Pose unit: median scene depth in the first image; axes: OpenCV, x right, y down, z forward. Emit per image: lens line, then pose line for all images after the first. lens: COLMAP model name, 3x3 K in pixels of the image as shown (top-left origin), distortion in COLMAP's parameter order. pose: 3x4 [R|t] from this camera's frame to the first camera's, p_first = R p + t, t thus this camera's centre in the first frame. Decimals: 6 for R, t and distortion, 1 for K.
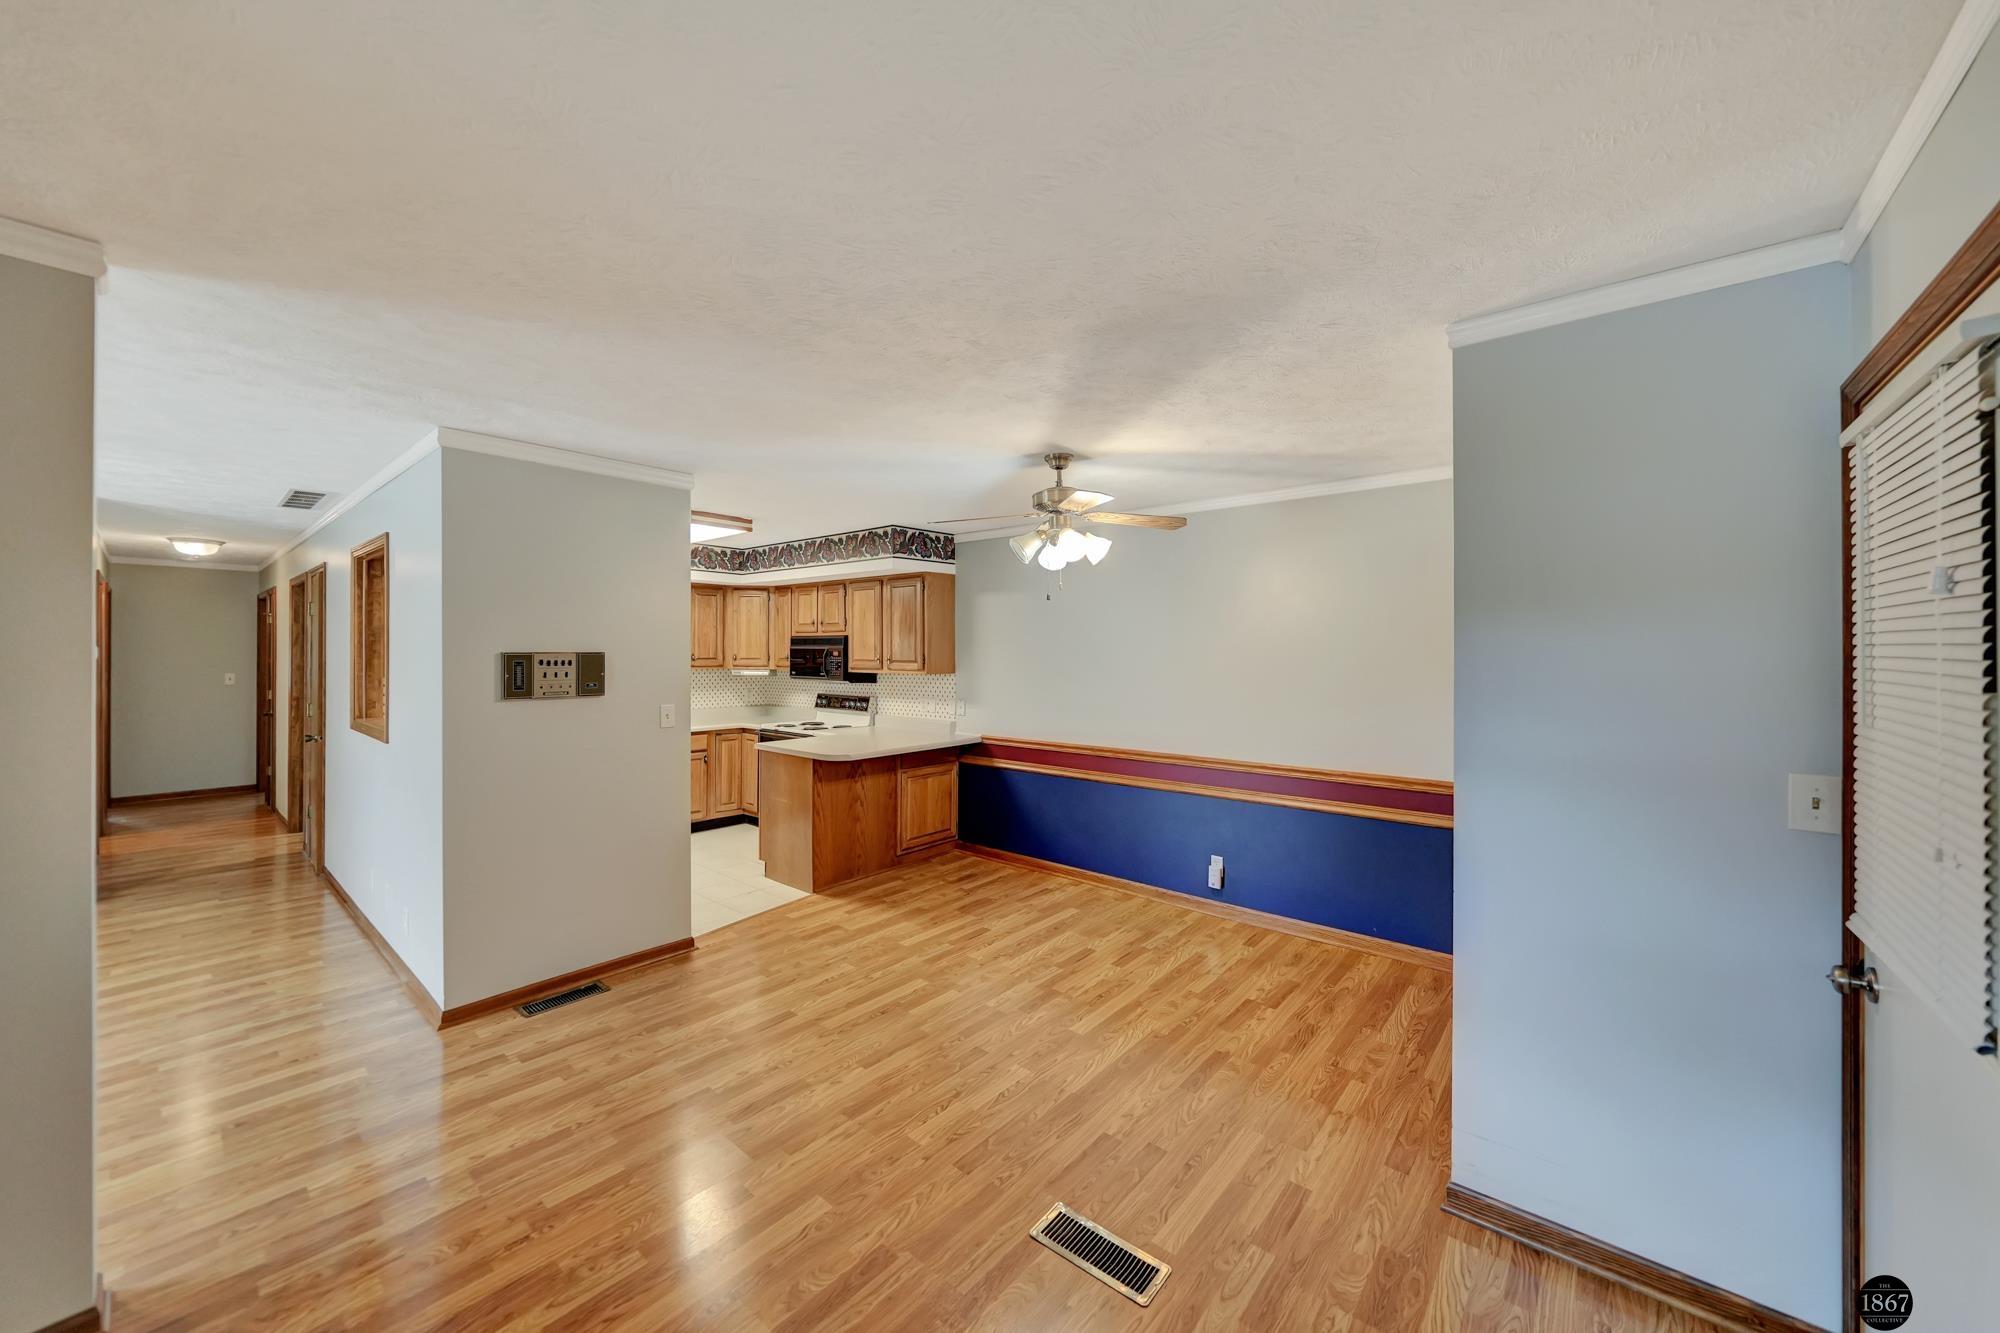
lens RADIAL K [[717.5, 0, 995.9], [0, 717.5, 651.1], [0, 0, 1]] dist [-0.001808, -0.000147]
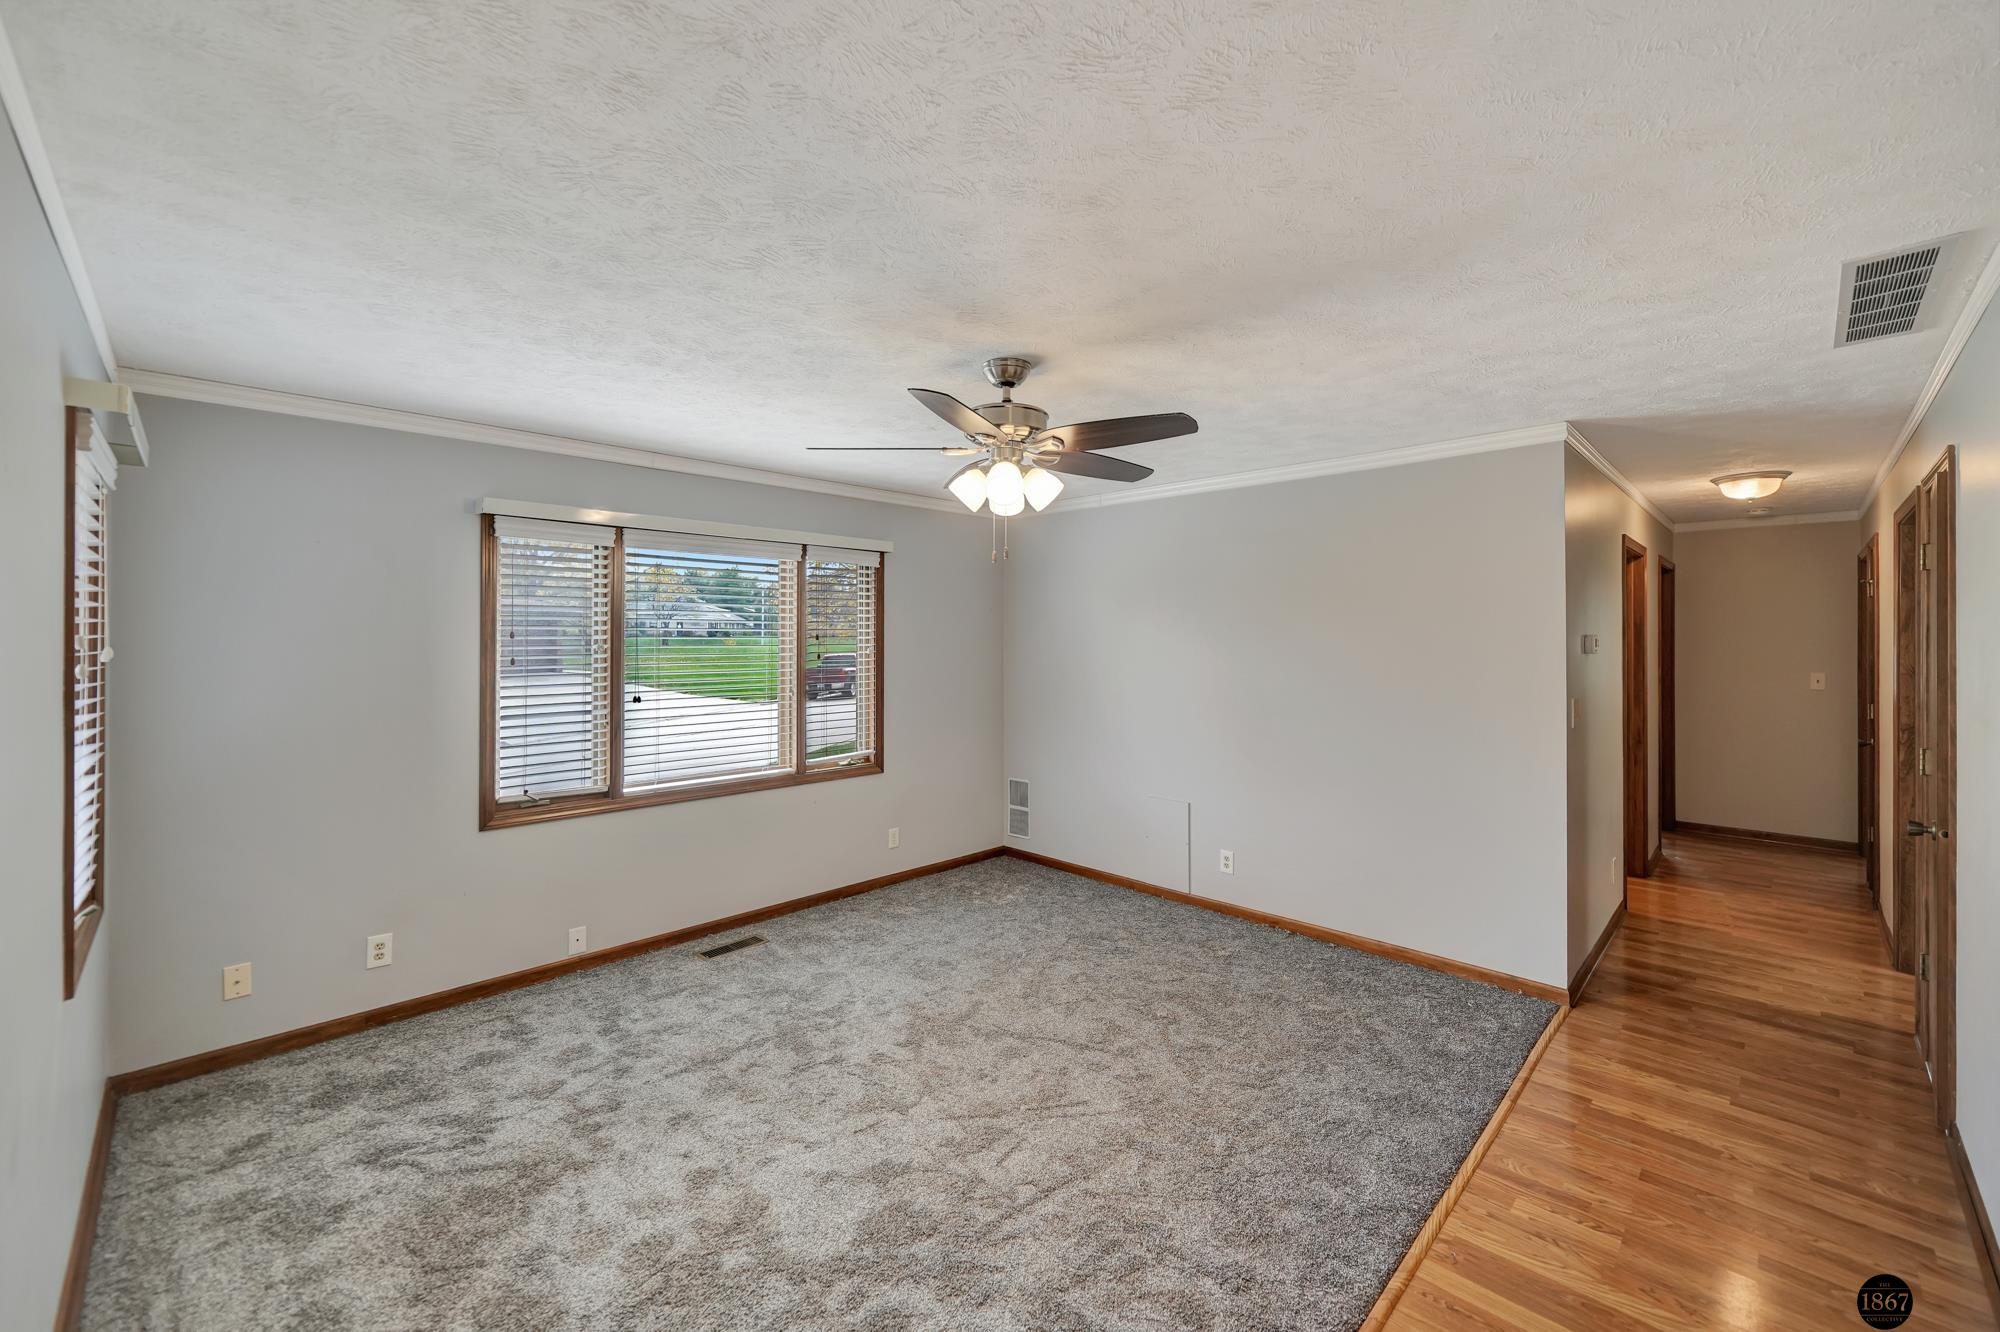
lens RADIAL K [[797.8, 0, 1007.7], [0, 797.8, 634.9], [0, 0, 1]] dist [-0.001452, -0.000047]
pose [[-0.075203, -0.003978, -0.997160, -0.415777], [0.001137, 0.999991, -0.004075, -0.004967], [0.997168, -0.001441, -0.075198, 0.470996]]
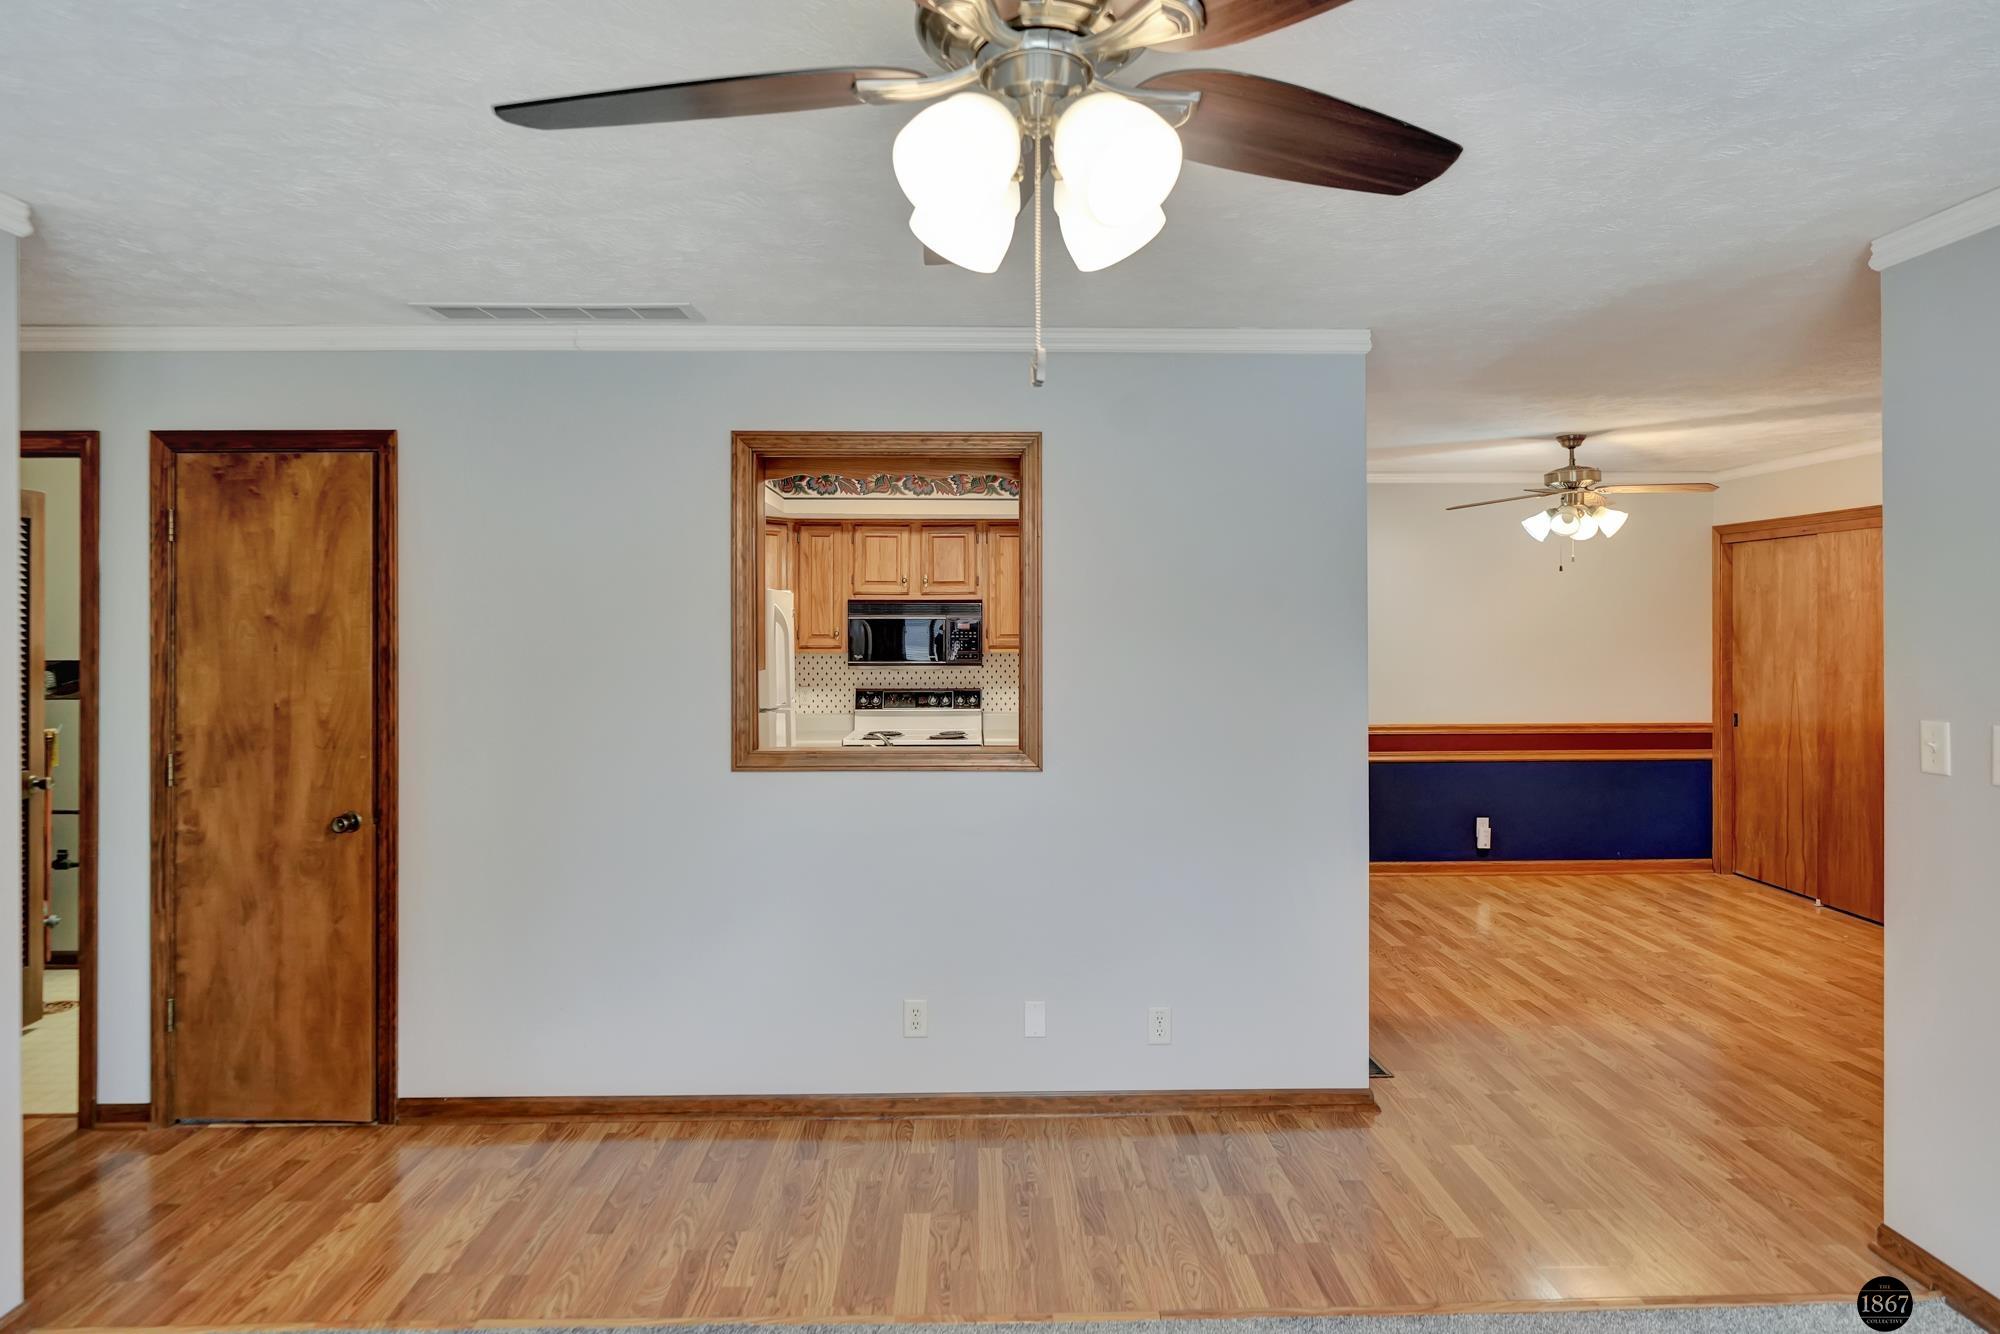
lens RADIAL K [[1117.3, 0, 997.9], [0, 1117.3, 624.2], [0, 0, 1]] dist [0.000869, 0.000085]
pose [[0.751623, -0.005022, 0.659574, -1.185109], [0.002745, 0.999986, 0.004487, -0.004632], [-0.659588, -0.001562, 0.751626, 0.223280]]
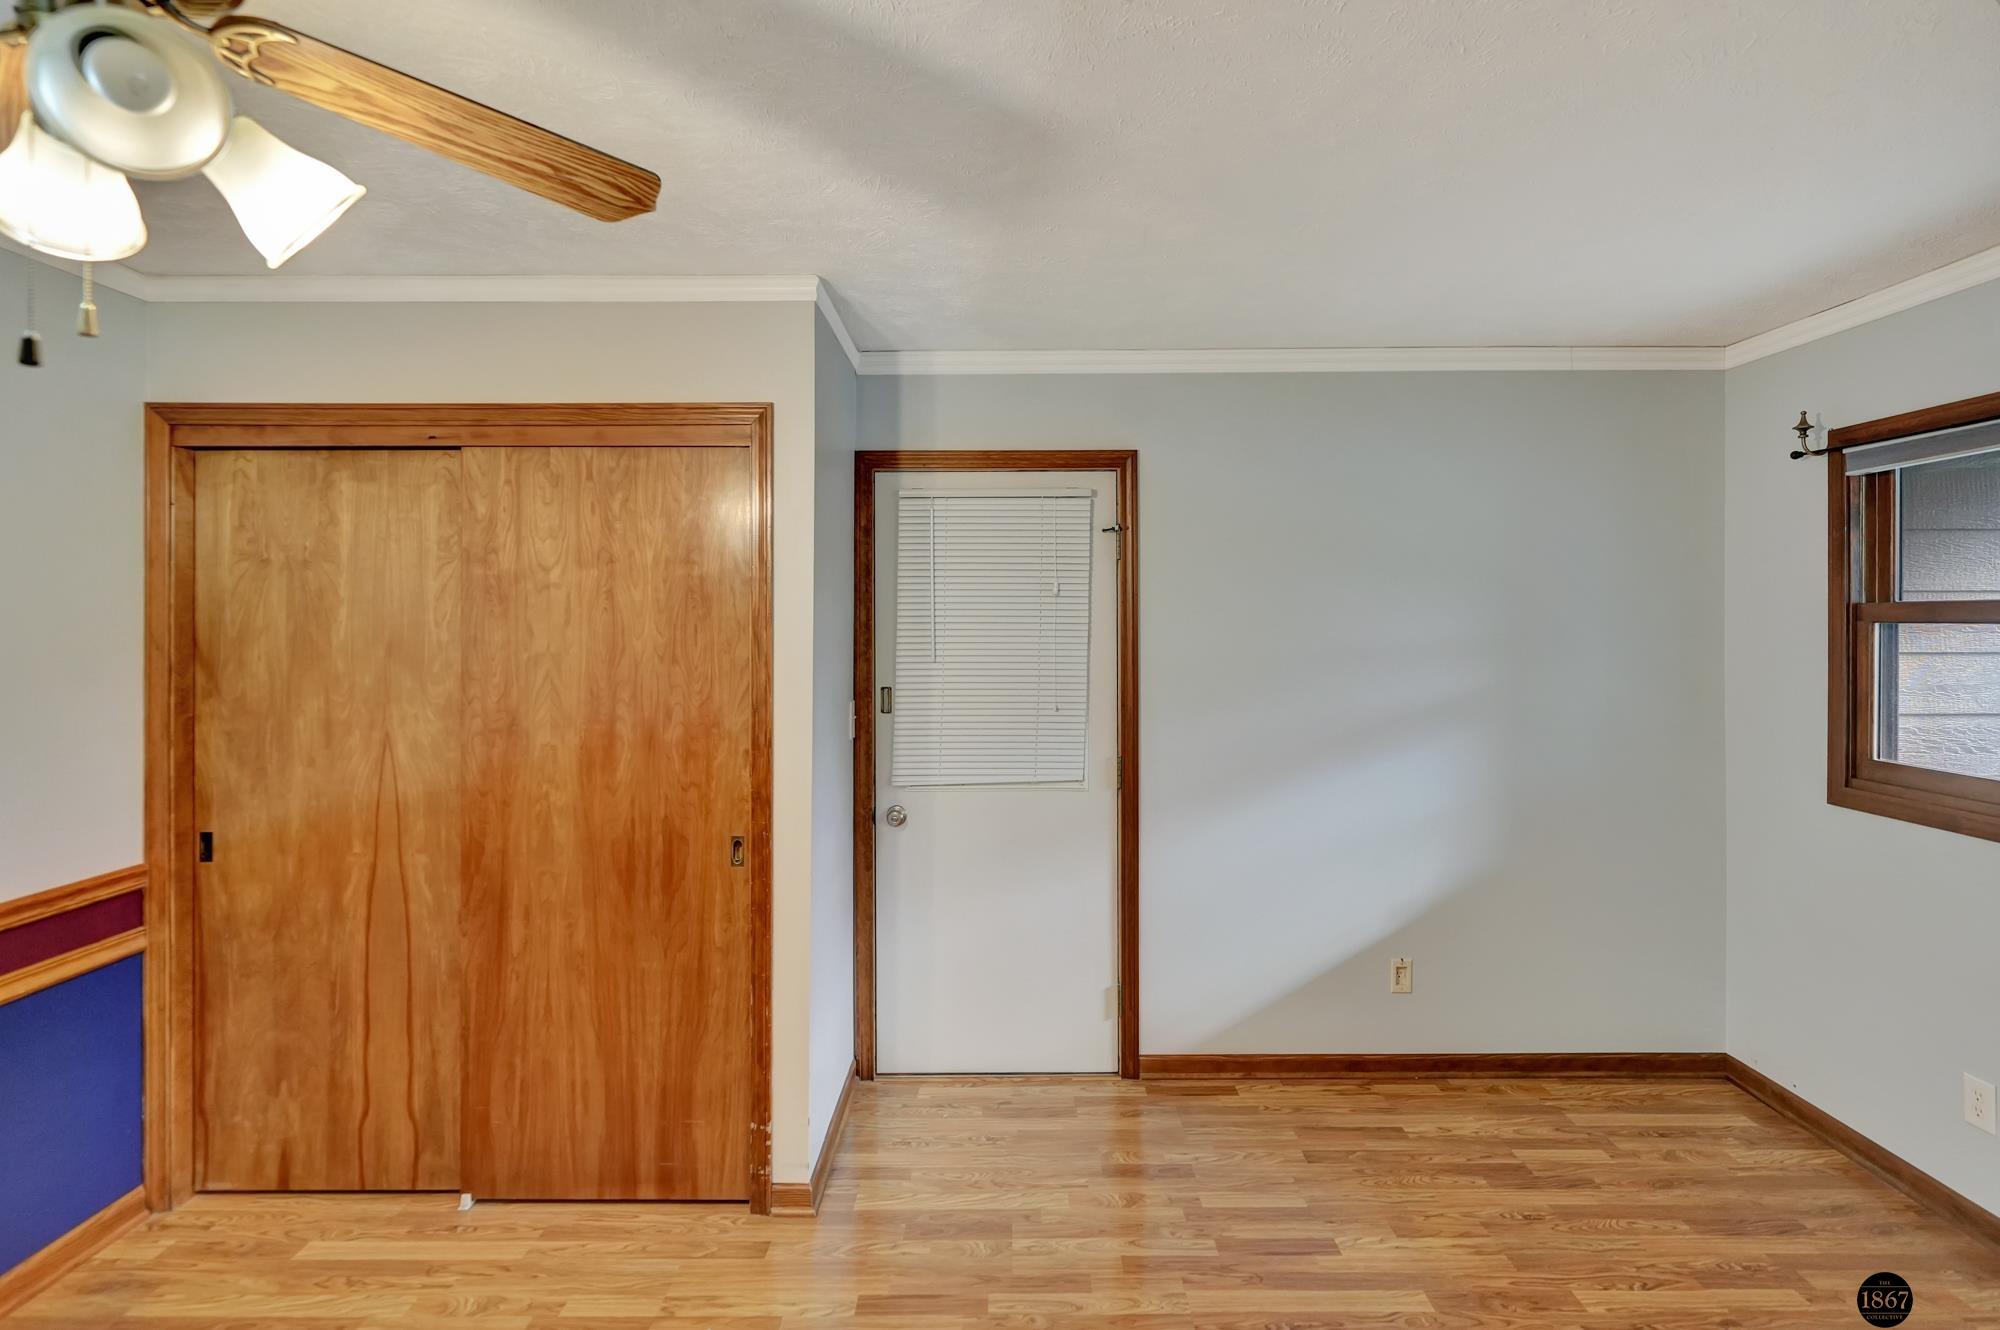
lens RADIAL K [[973.6, 0, 997.6], [0, 973.6, 621.2], [0, 0, 1]] dist [-0.000686, -0.000299]
pose [[-0.642979, -0.000340, 0.765884, -0.220530], [-0.000555, 1.000000, -0.000023, -0.002431], [-0.765884, -0.000440, -0.642979, 0.701393]]
